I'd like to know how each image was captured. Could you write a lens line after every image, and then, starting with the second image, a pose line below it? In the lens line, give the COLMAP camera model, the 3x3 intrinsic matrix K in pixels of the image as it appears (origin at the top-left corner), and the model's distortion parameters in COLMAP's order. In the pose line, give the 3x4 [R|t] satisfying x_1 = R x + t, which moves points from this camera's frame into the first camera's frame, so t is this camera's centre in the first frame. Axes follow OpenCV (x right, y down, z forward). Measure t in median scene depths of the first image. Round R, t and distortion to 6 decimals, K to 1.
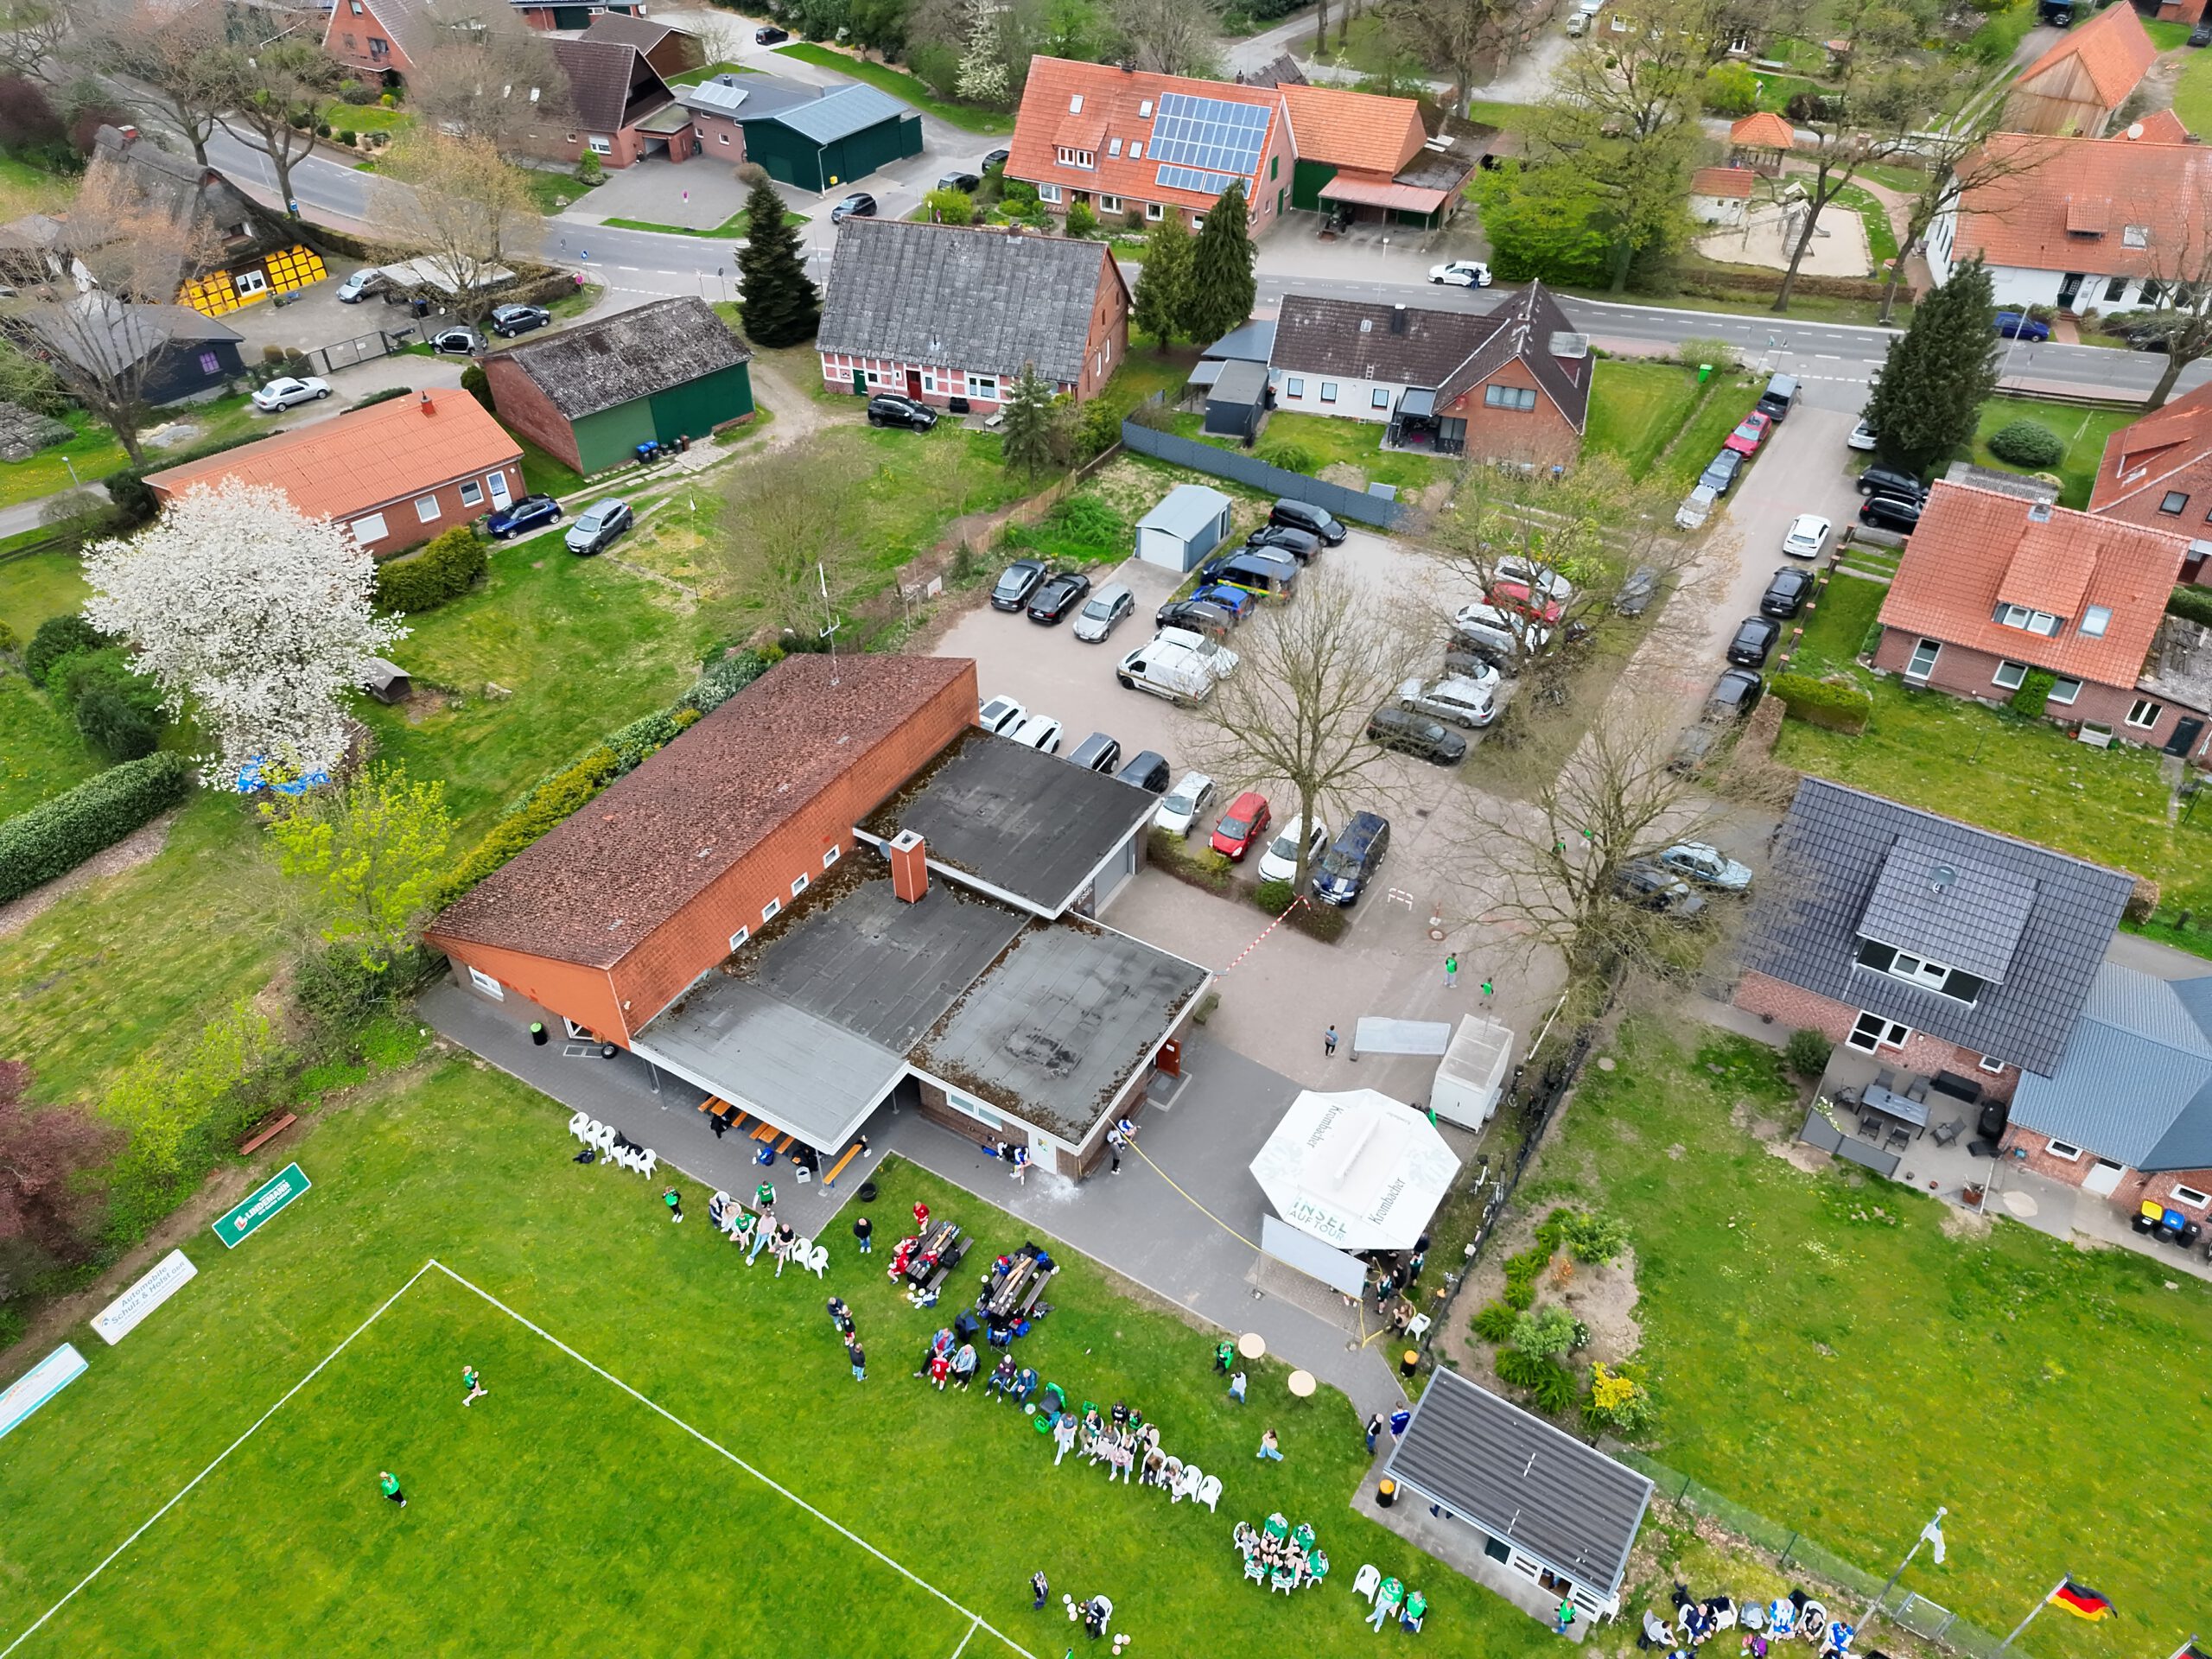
lens RADIAL K [[1547.8, 0, 1115.5], [0, 1547.8, 845.3], [0, 0, 1]] dist [0.055915, -0.043407]
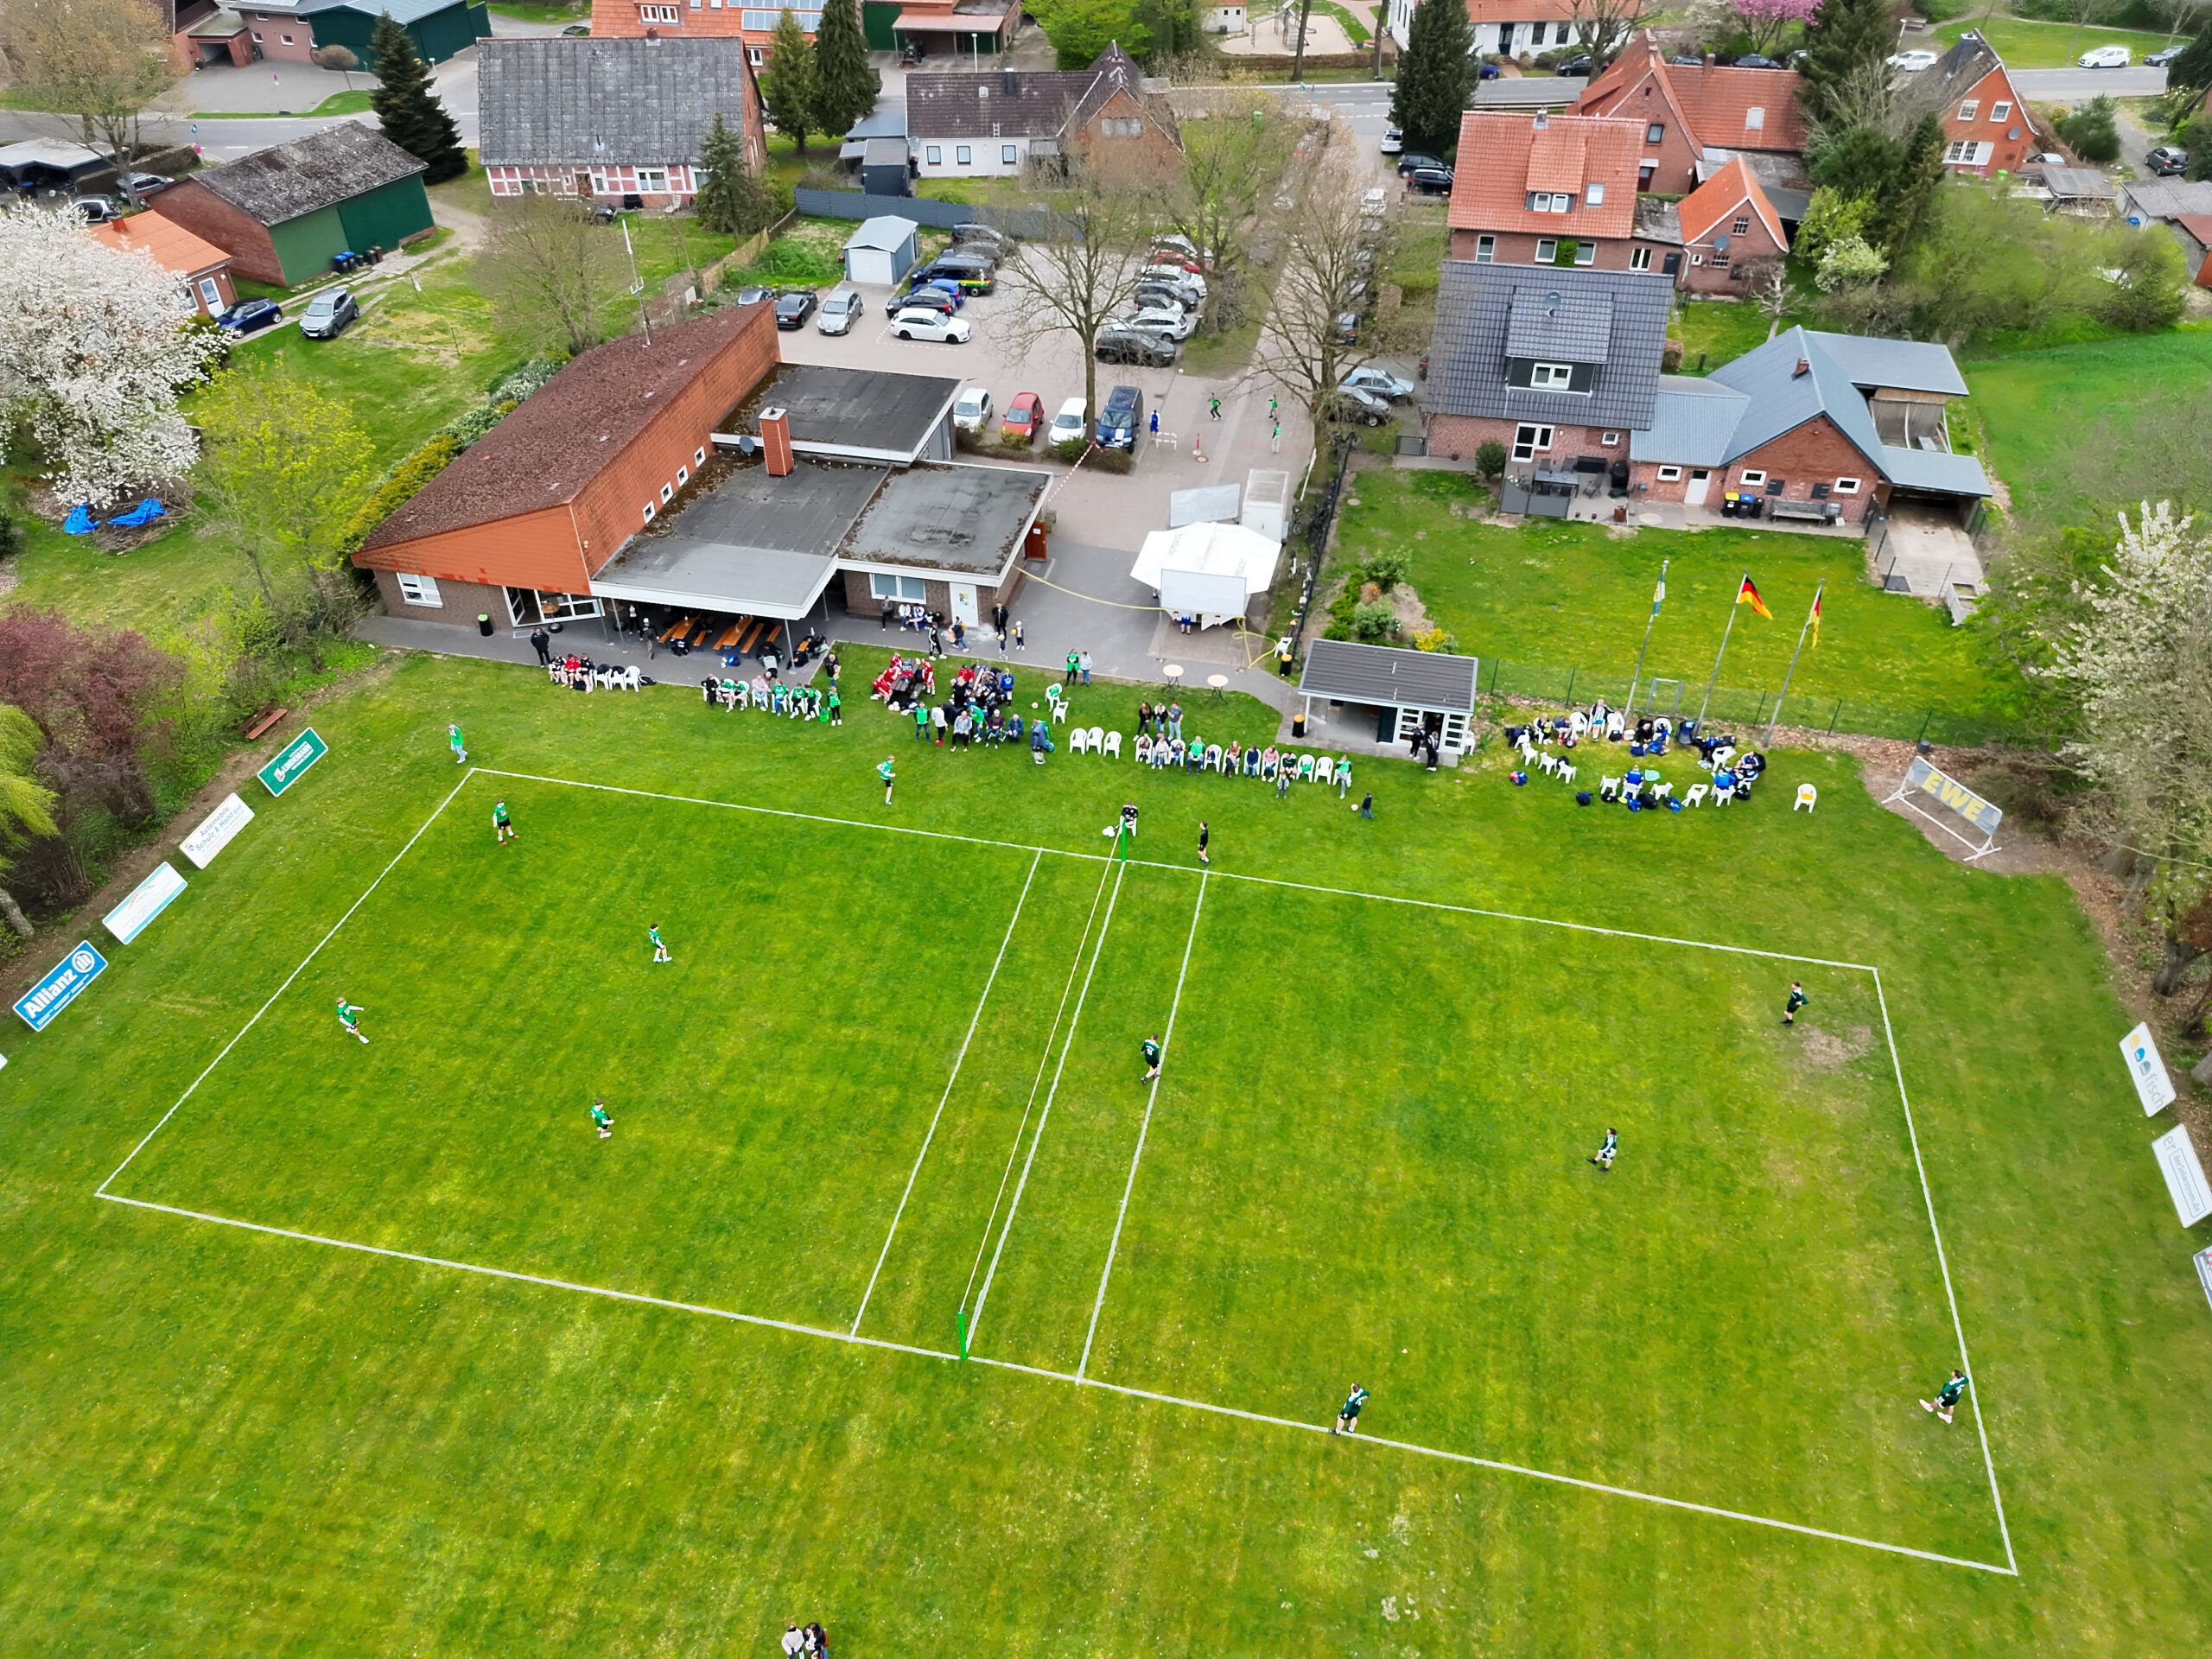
lens RADIAL K [[1547.8, 0, 1115.5], [0, 1547.8, 845.3], [0, 0, 1]] dist [0.055915, -0.043407]
pose [[0.943913, -0.213179, 0.252156, -0.182391], [0.218043, 0.975899, 0.008831, 0.256125], [-0.247961, 0.046645, 0.967646, -0.133152]]
